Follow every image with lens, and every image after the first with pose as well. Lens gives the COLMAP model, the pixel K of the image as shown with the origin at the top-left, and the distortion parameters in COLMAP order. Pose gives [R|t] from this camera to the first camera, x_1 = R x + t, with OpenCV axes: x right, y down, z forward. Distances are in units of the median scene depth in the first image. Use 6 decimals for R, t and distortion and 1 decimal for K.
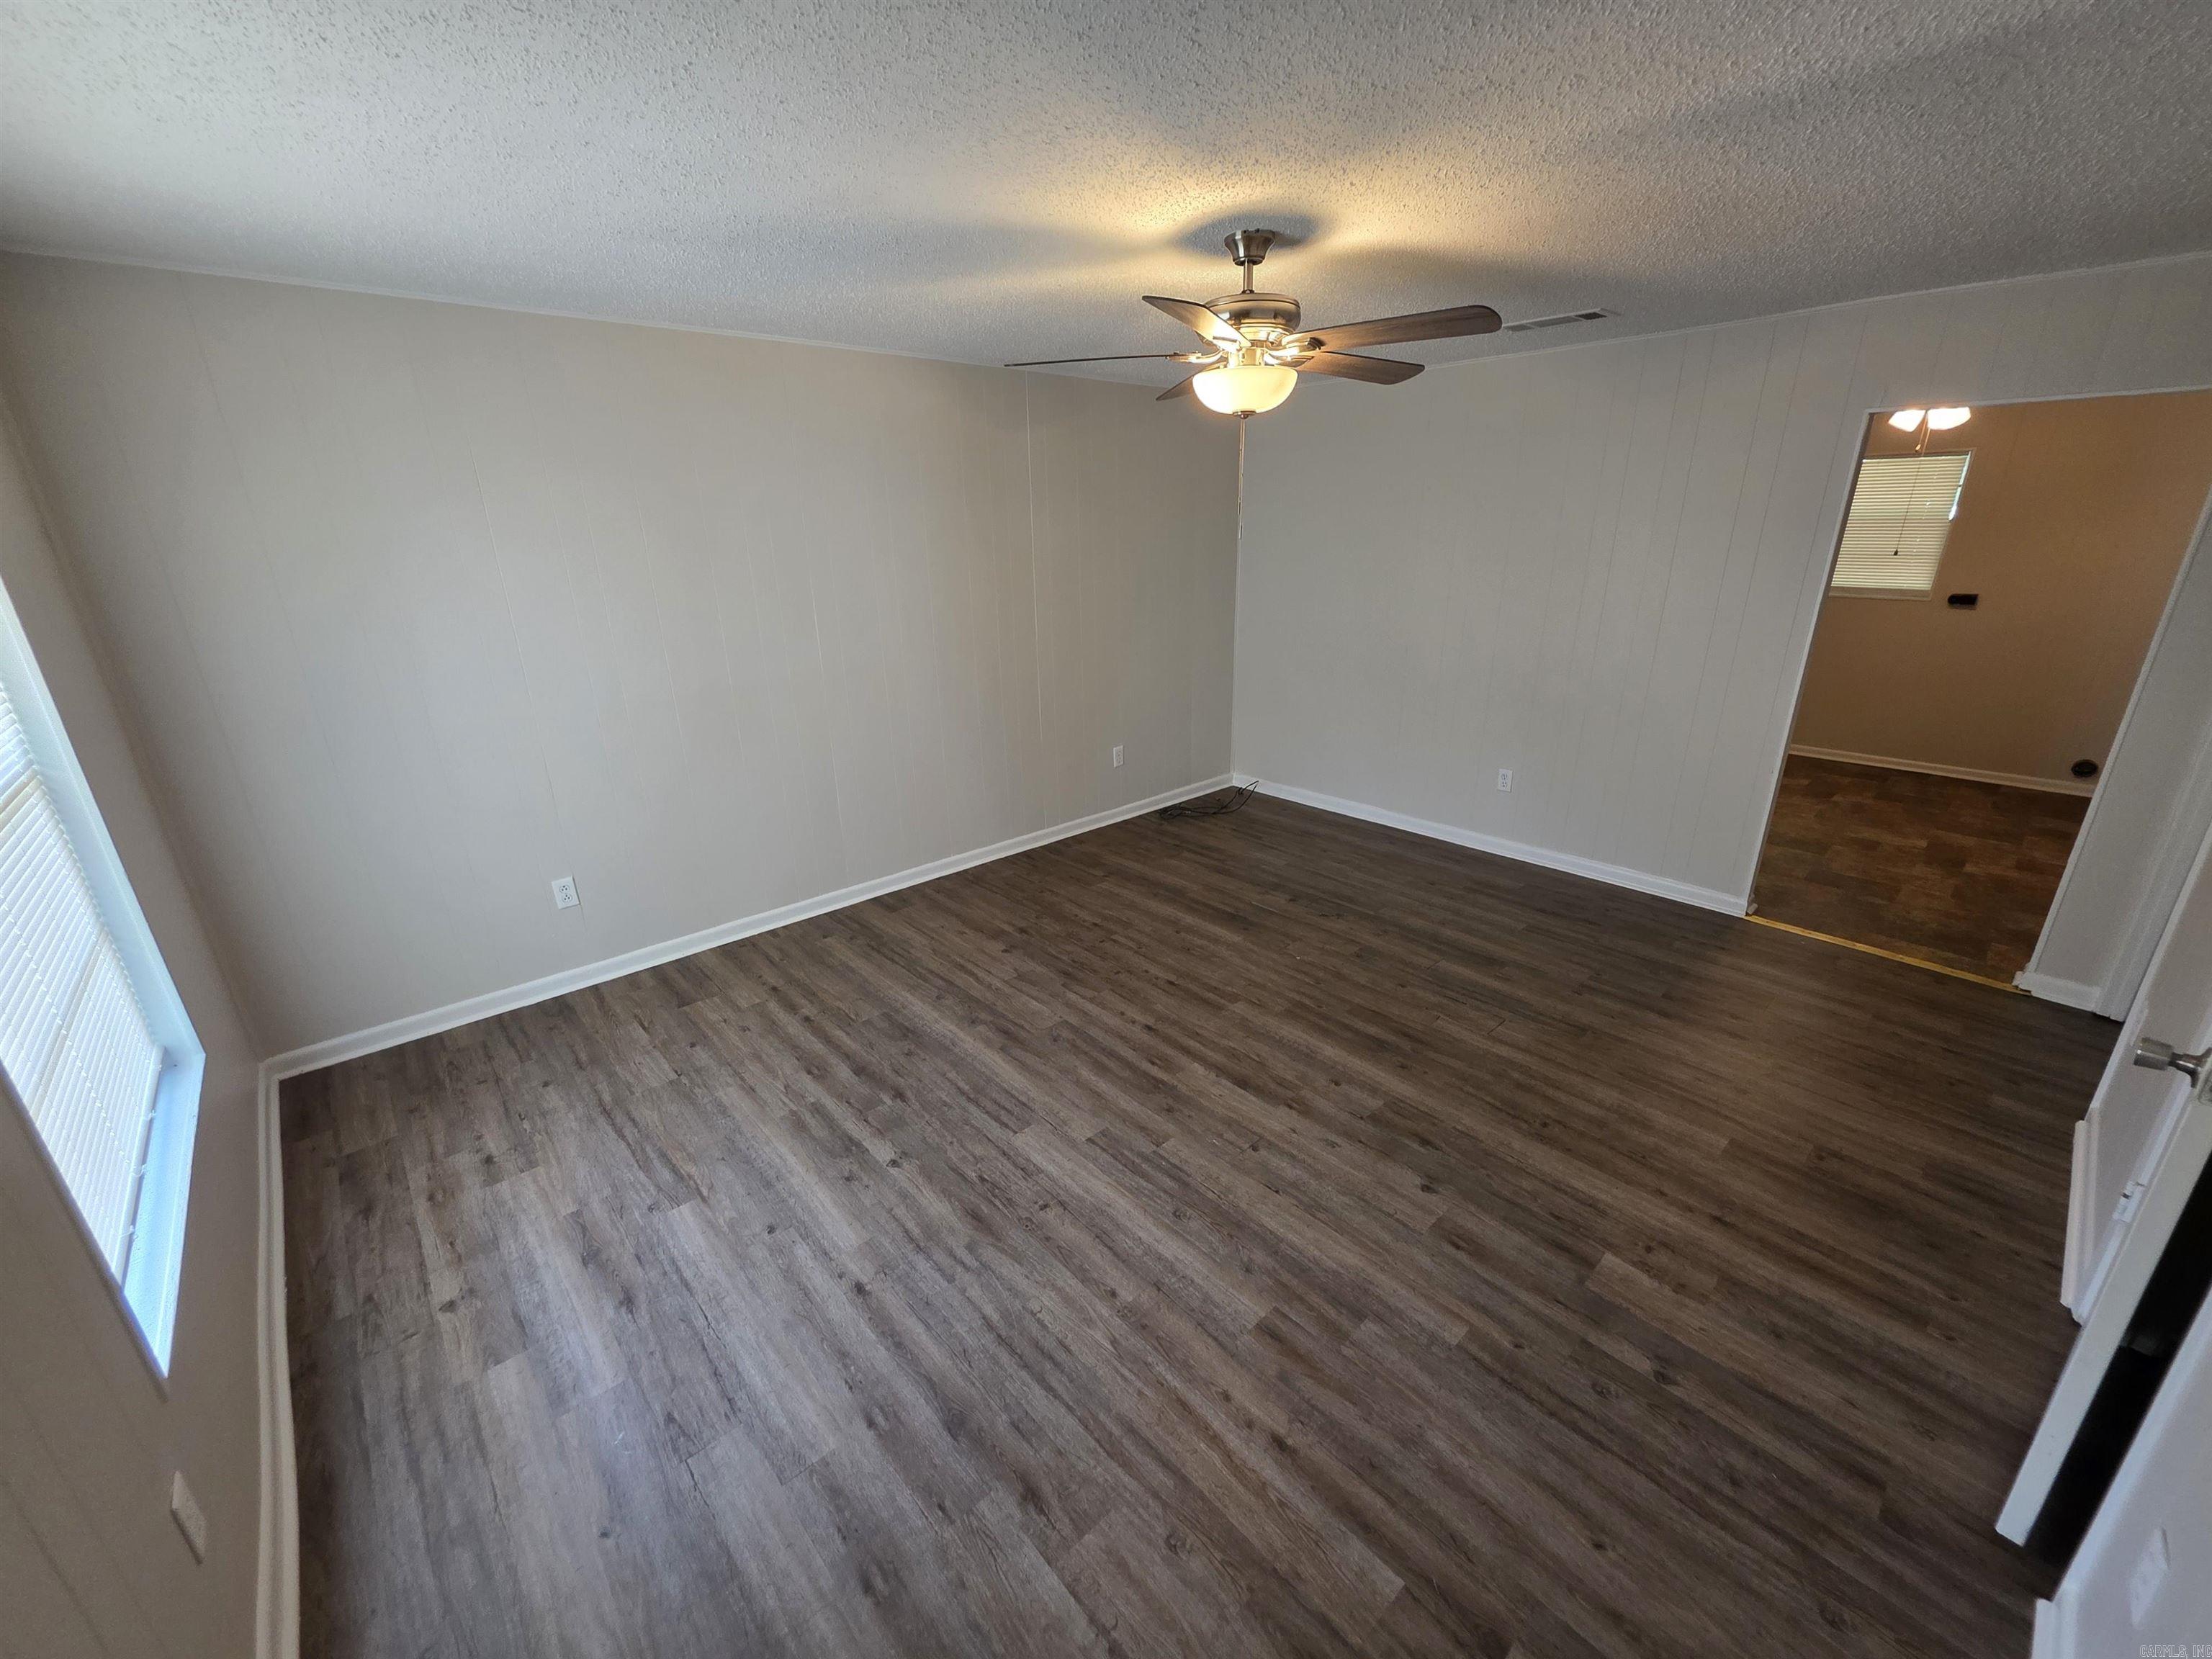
lens RADIAL K [[880.6, 0, 1106.0], [0, 880.6, 829.5], [0, 0, 1]] dist [0.000933, 0.000099]
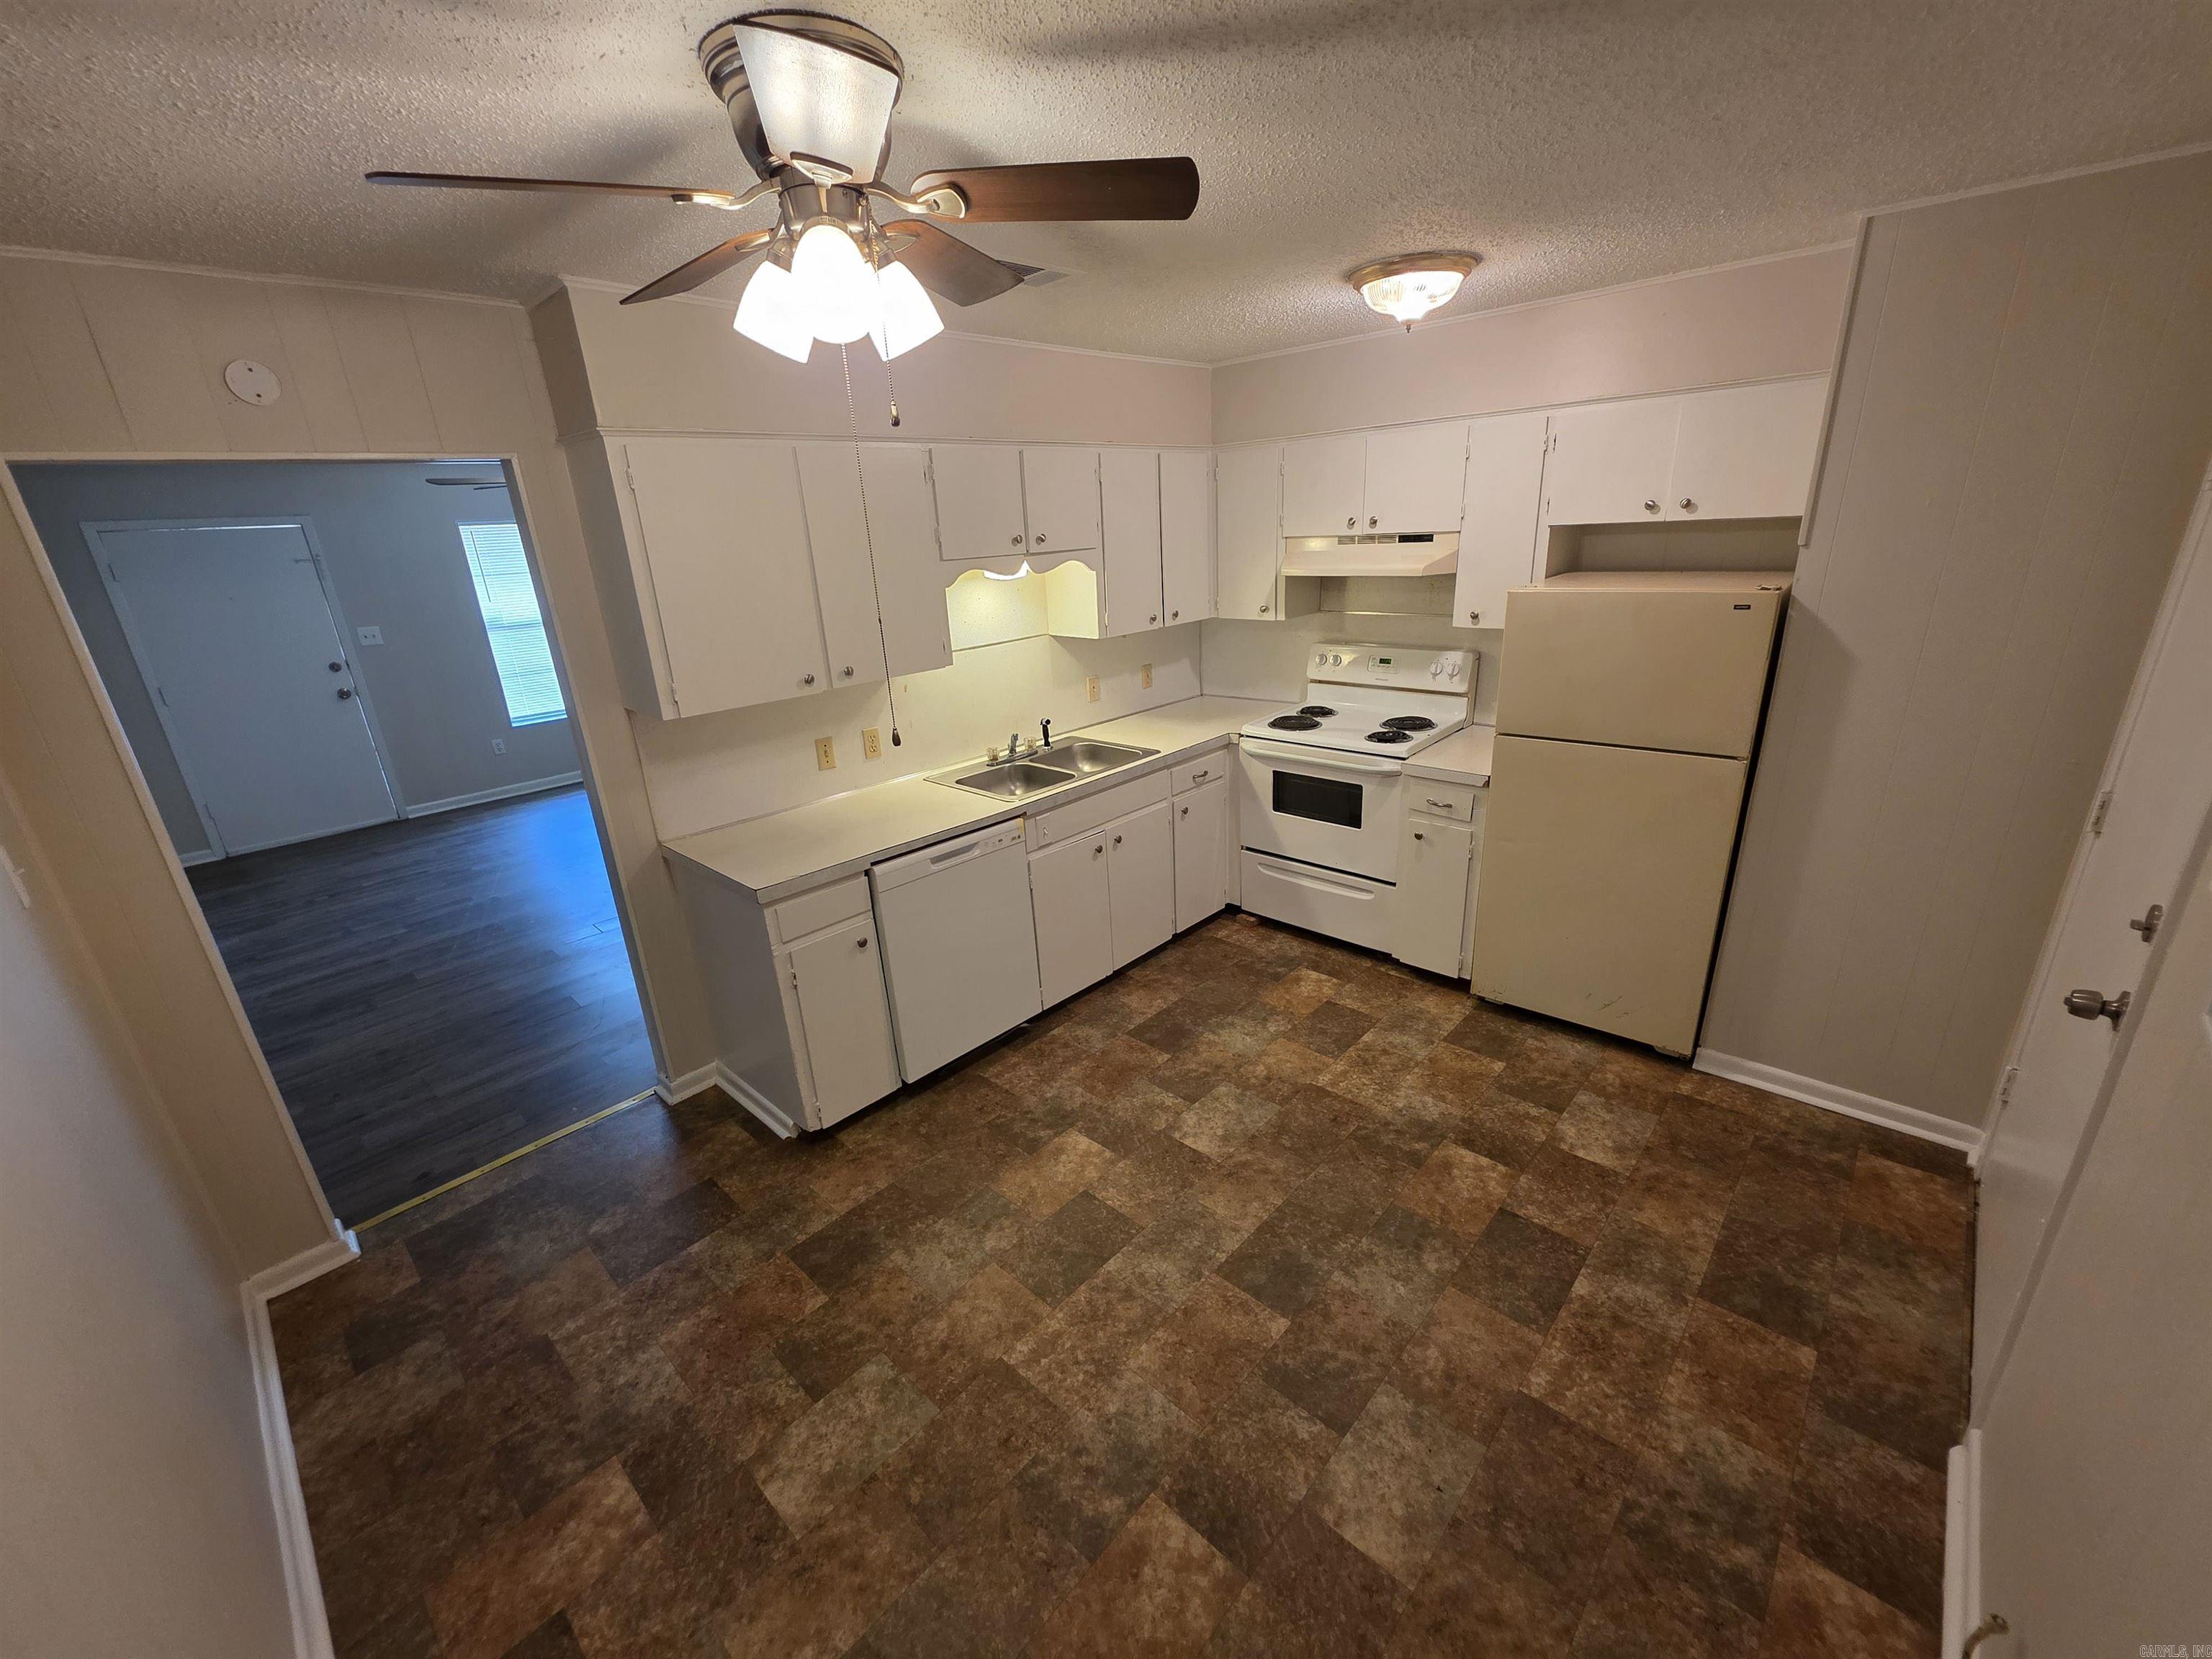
lens RADIAL K [[880.6, 0, 1106.0], [0, 880.6, 829.5], [0, 0, 1]] dist [0.000933, 0.000099]
pose [[0.082775, 0.346196, -0.934503, 2.197970], [-0.285474, 0.906661, 0.310596, -0.733492], [0.954805, 0.241066, 0.173879, 1.844098]]
